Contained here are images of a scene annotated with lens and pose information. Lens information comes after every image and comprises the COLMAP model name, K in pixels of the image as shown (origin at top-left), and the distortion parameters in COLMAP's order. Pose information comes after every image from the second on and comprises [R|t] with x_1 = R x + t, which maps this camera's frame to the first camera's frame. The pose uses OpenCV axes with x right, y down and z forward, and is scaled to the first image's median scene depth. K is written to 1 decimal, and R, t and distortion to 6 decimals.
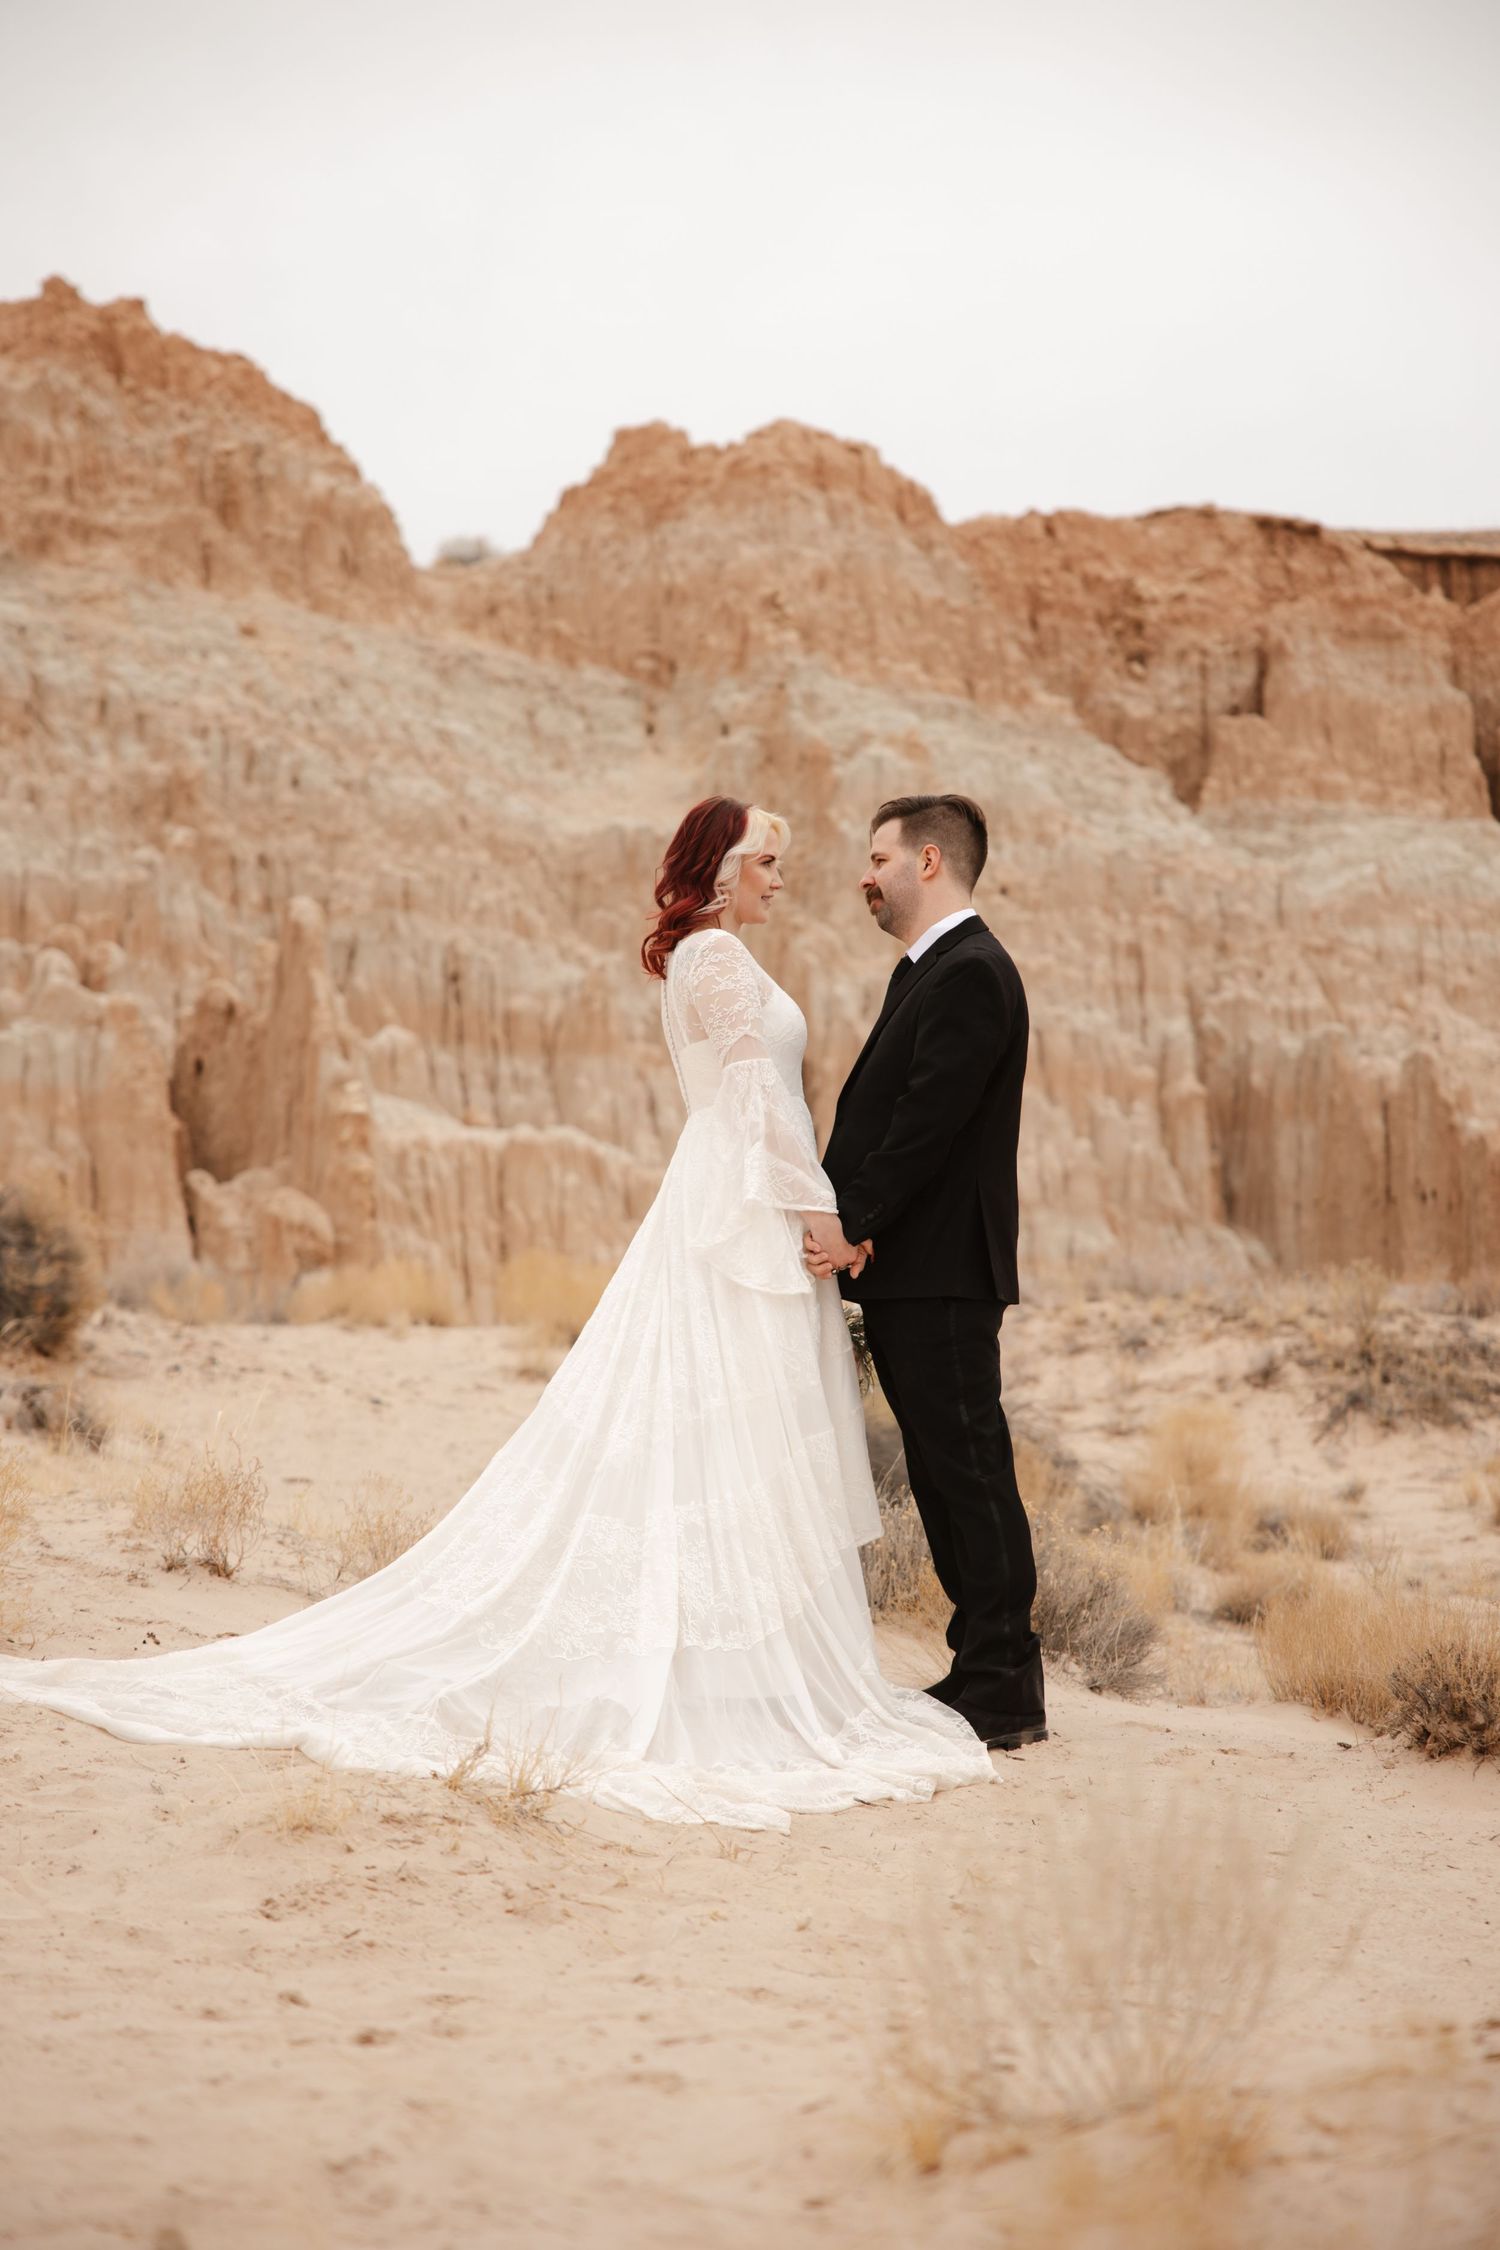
lens RADIAL K [[4220.5, 0, 750.0], [0, 4220.5, 1125.0], [0, 0, 1]] dist [0.240444, 0.058866]
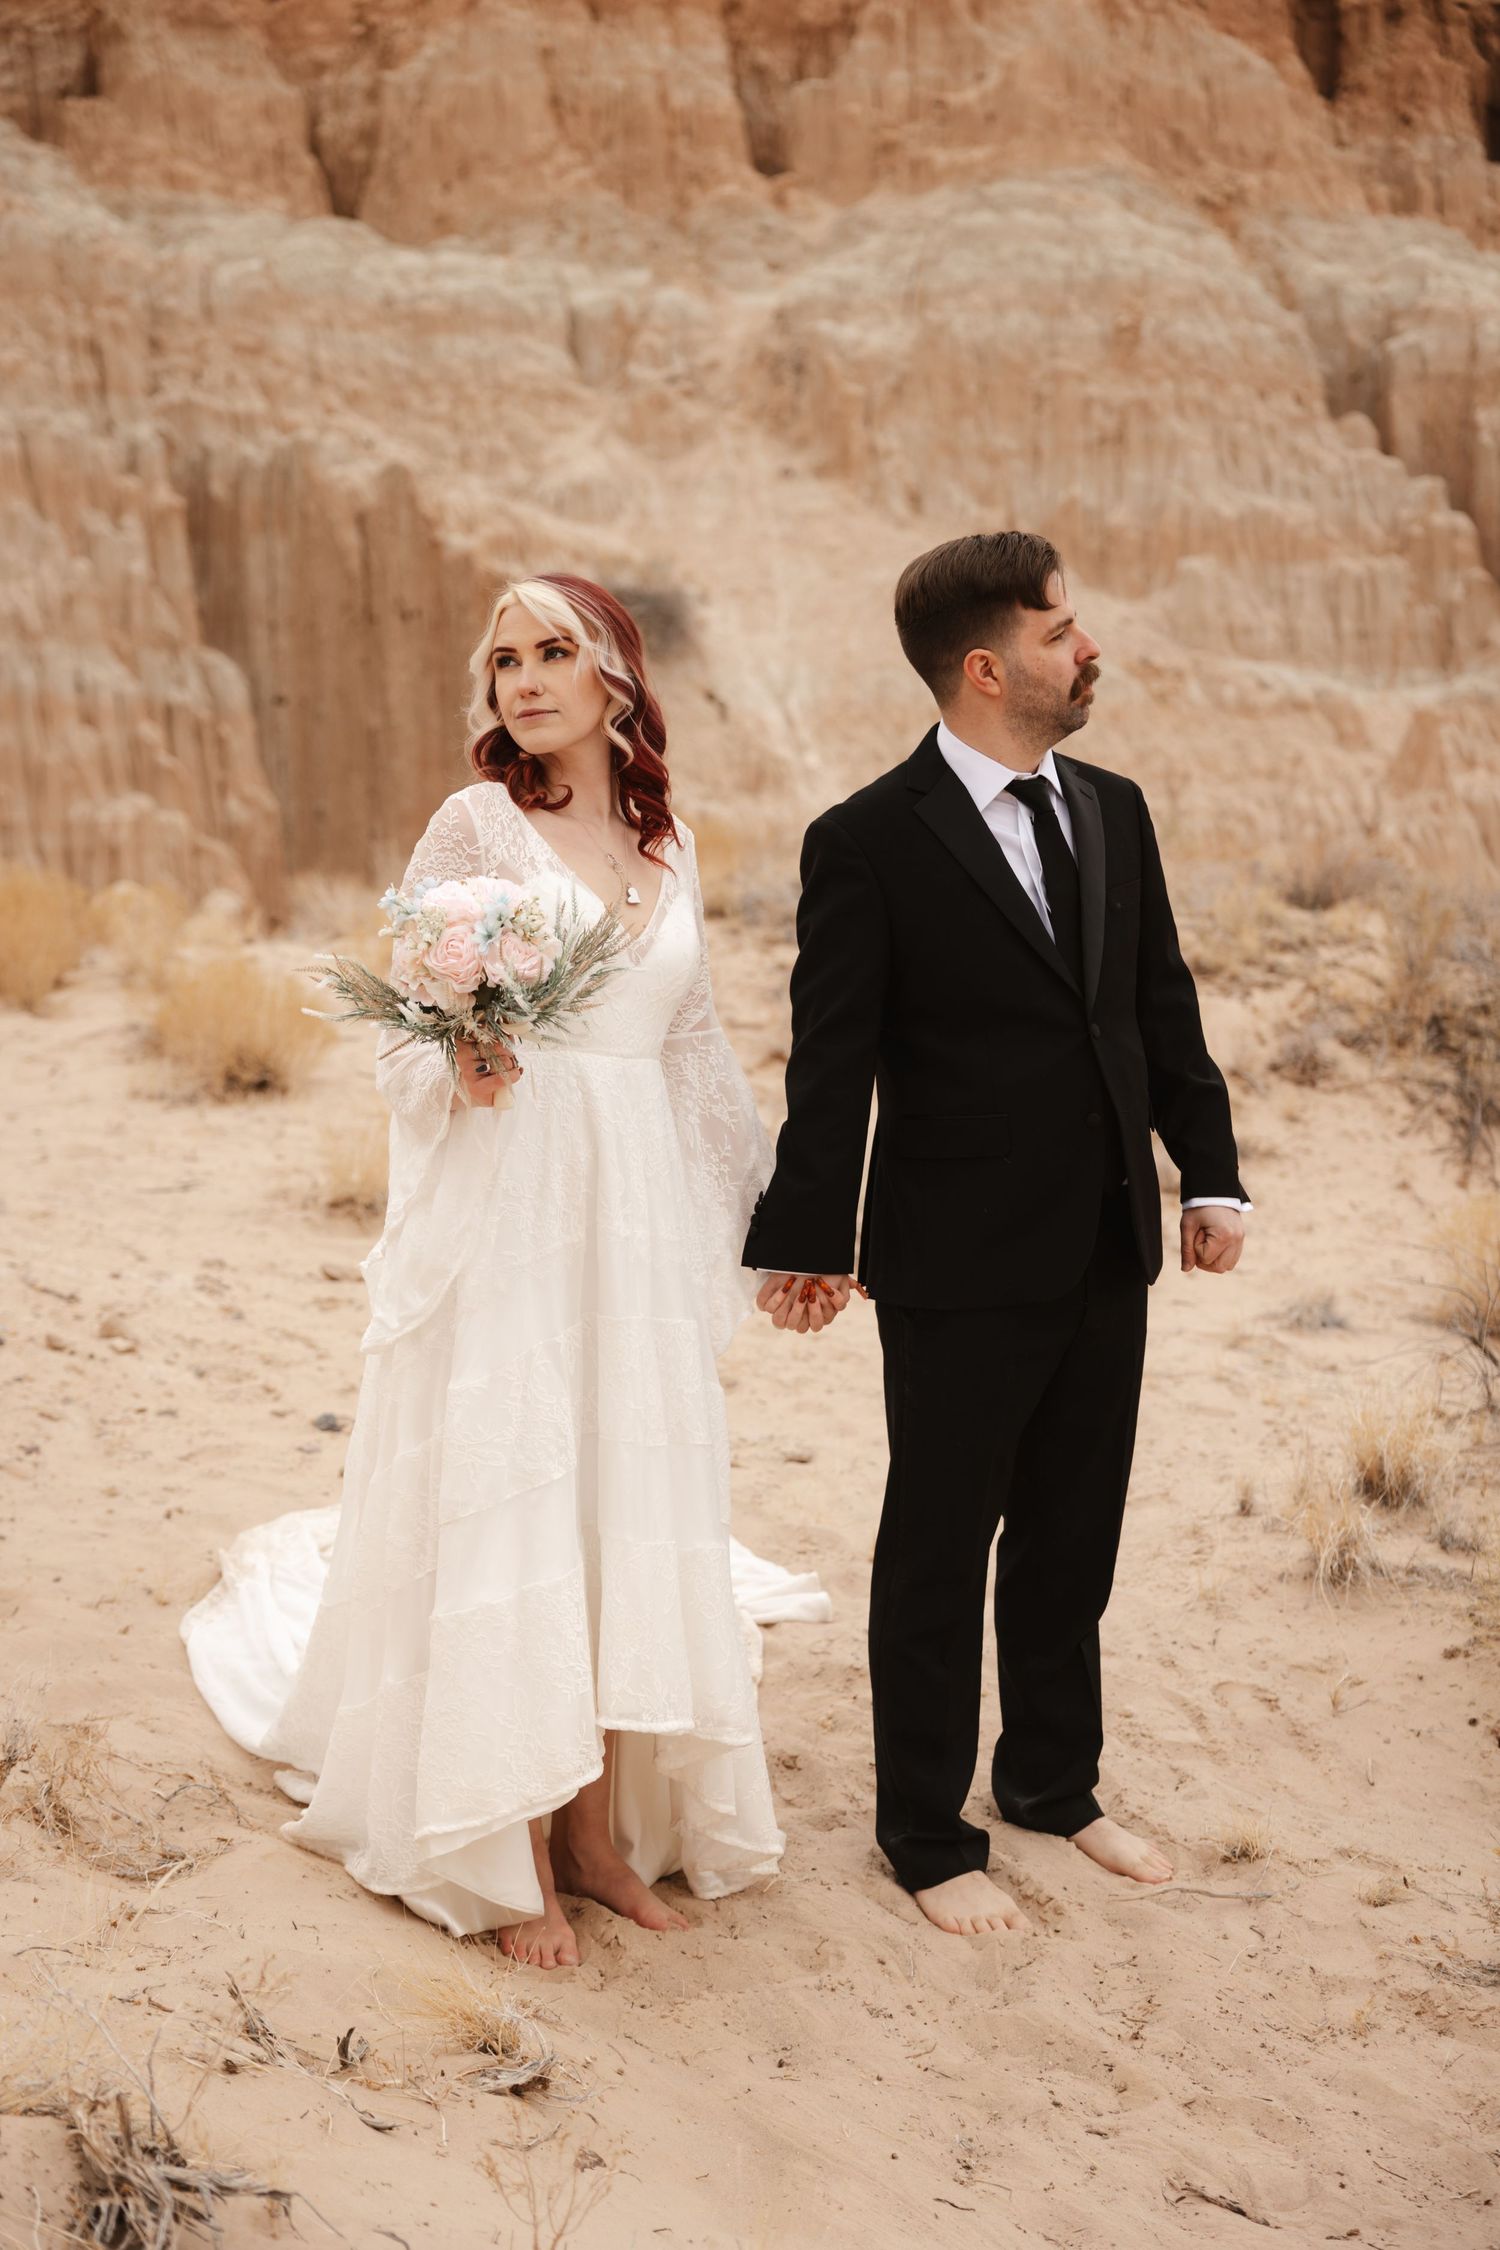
lens RADIAL K [[3292.2, 0, 750.0], [0, 3292.2, 1125.0], [0, 0, 1]] dist [0.030731, -0.080493]
pose [[0.917121, -0.066490, 0.393024, -0.072450], [-0.010240, 0.981734, 0.189981, -0.012620], [-0.398477, -0.178261, 0.899688, 0.264421]]
